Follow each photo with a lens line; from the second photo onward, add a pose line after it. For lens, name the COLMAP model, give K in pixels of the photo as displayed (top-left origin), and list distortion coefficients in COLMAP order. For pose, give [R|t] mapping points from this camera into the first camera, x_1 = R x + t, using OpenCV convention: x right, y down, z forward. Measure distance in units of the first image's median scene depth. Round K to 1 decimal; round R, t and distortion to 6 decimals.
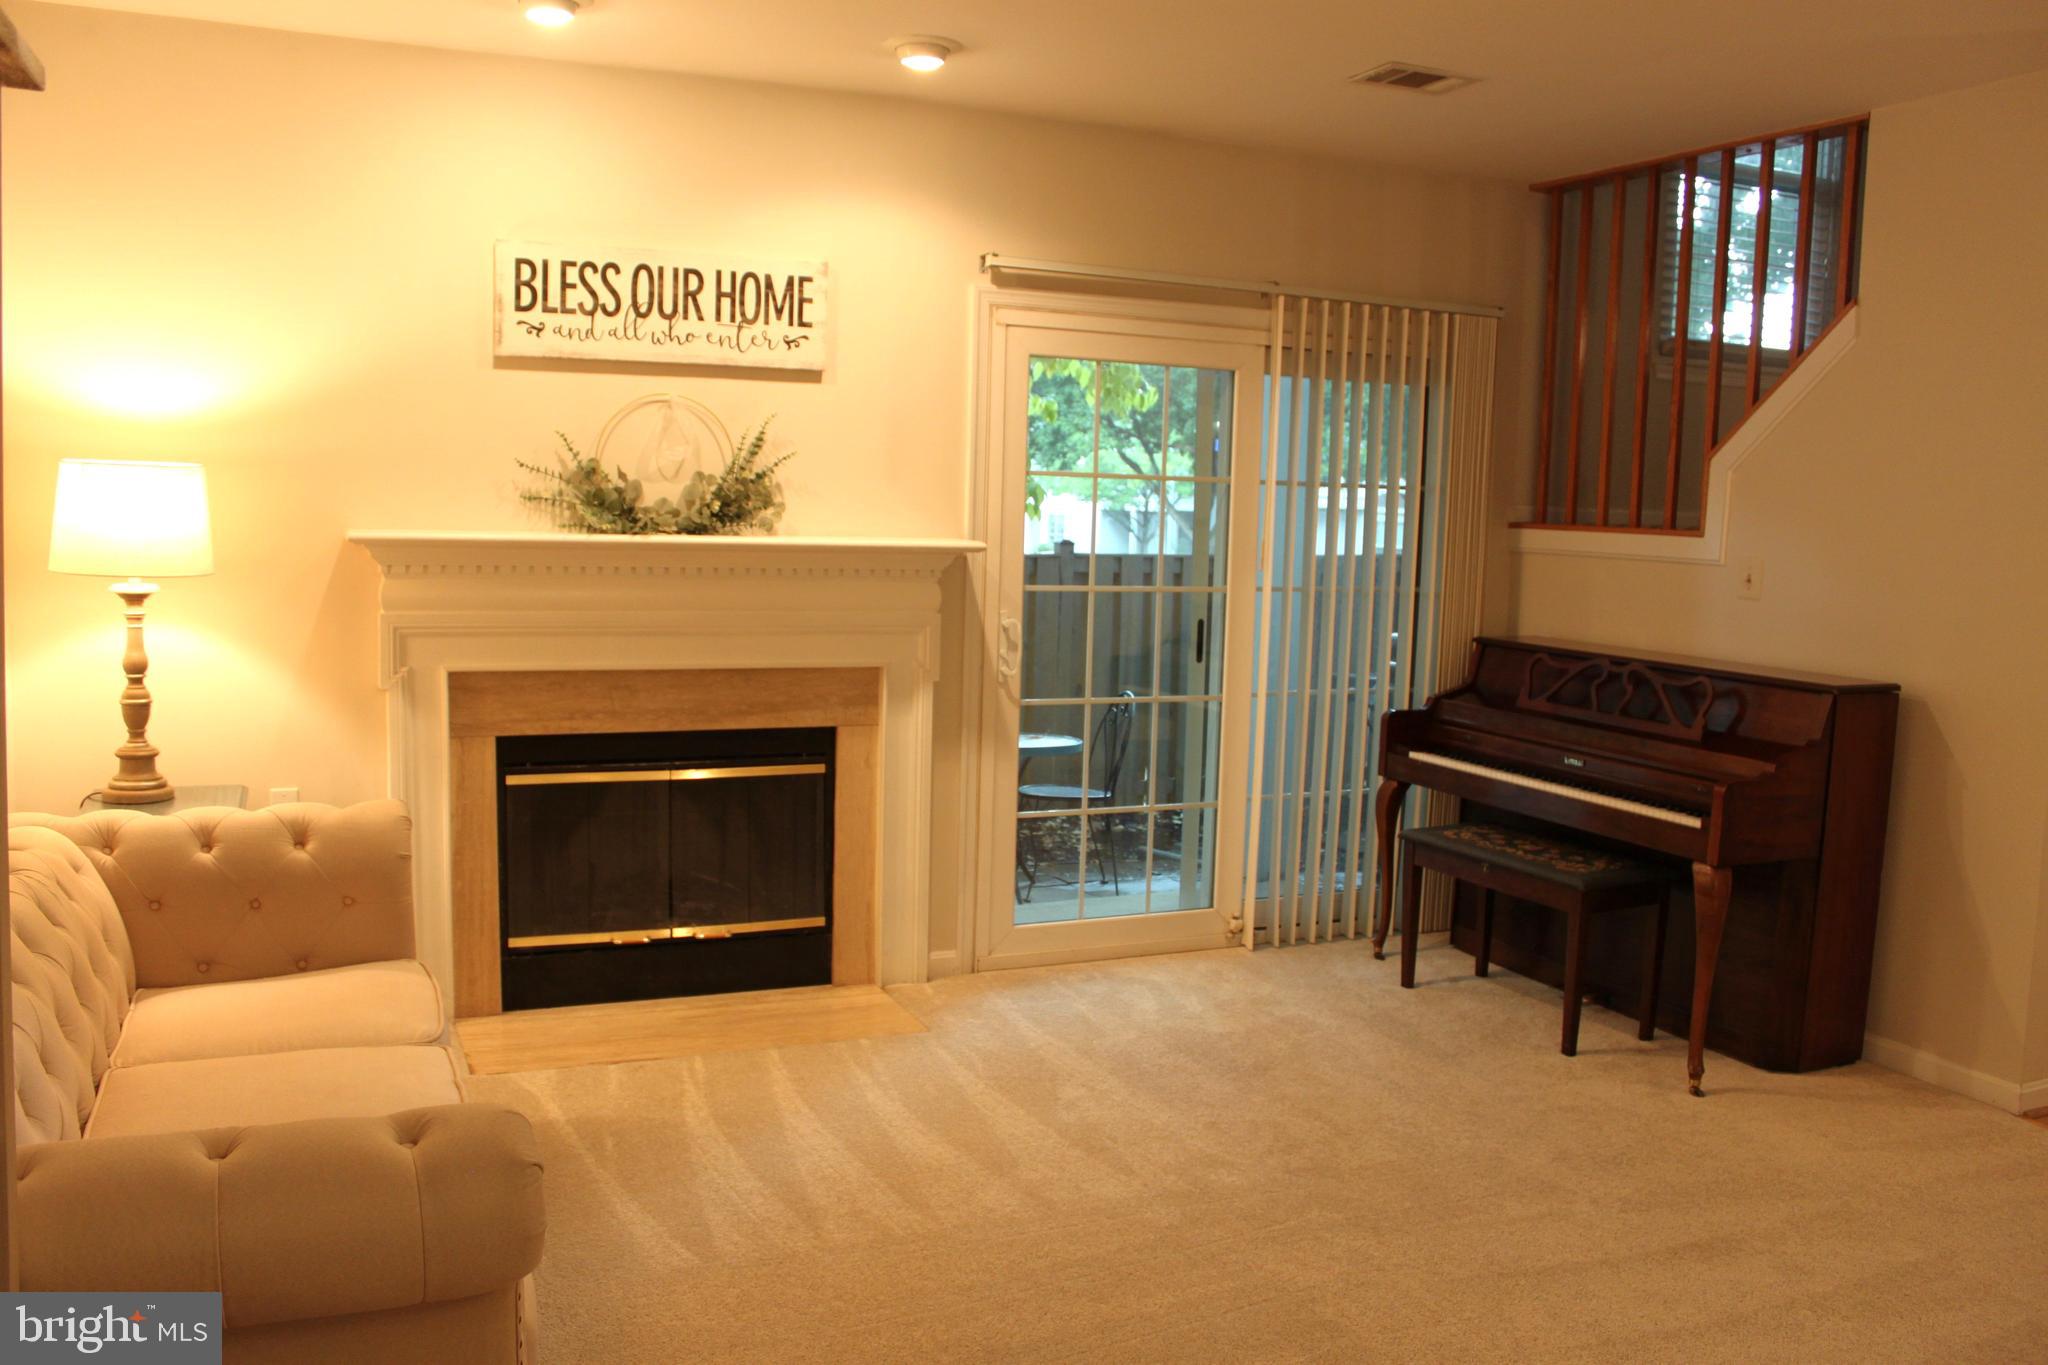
lens RADIAL K [[1682.3, 0, 1024.0], [0, 1682.3, 682.5], [0, 0, 1]] dist [-0.161872, 0.151162]
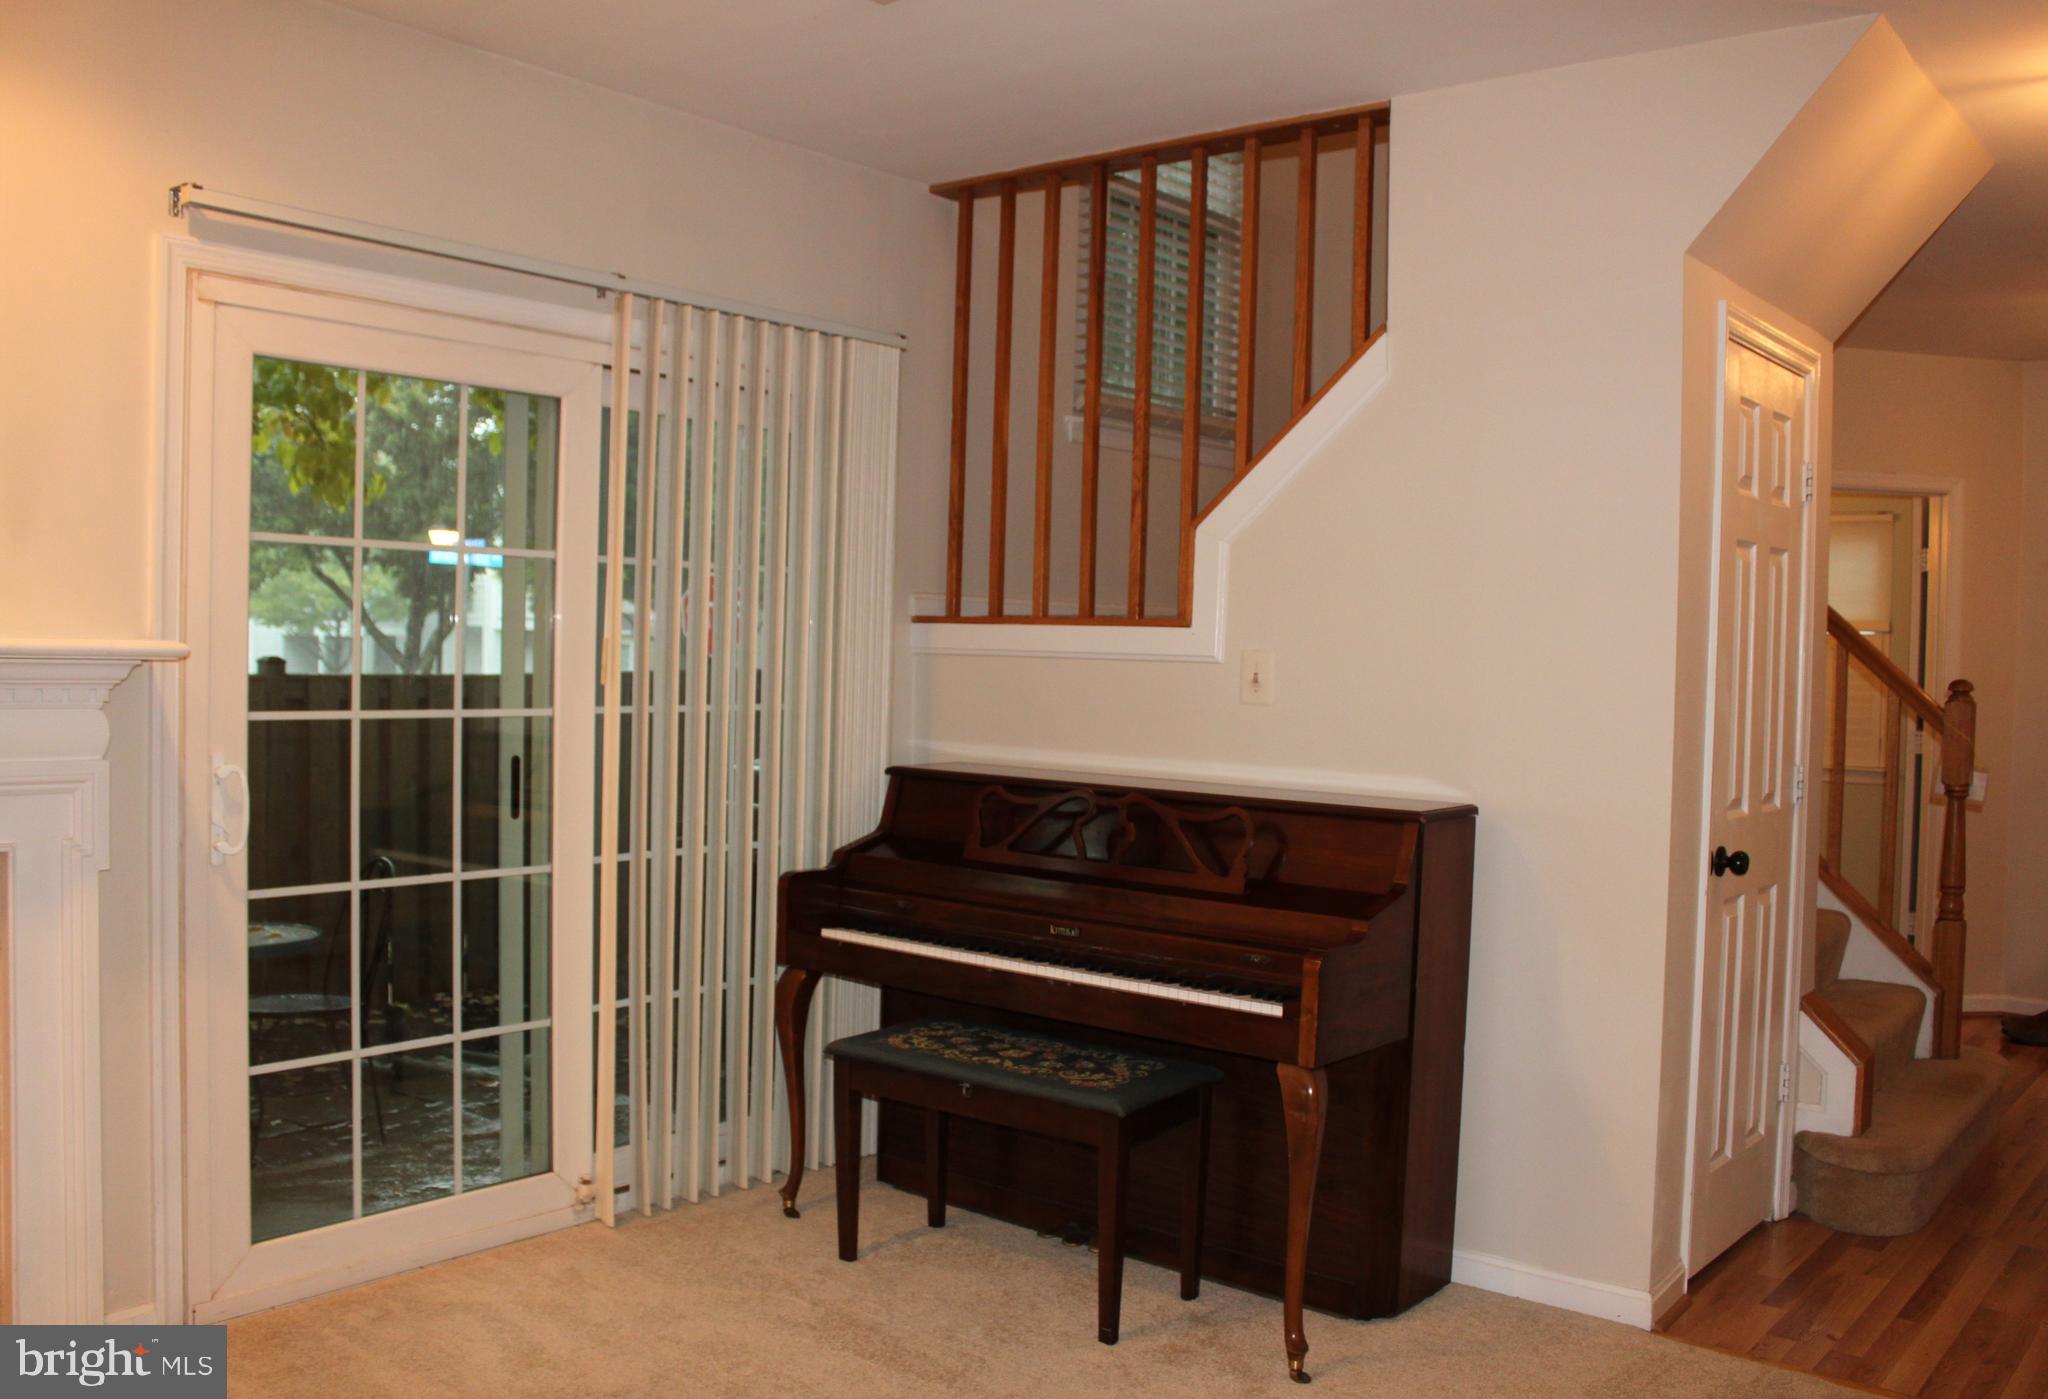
lens RADIAL K [[1763.4, 0, 1064.1], [0, 1763.4, 715.2], [0, 0, 1]] dist [-0.161766, 0.144508]
pose [[0.889283, -0.023489, 0.456753, -0.022009], [0.049381, 0.997773, -0.044832, -0.012203], [-0.454683, 0.062423, 0.888463, 0.281887]]
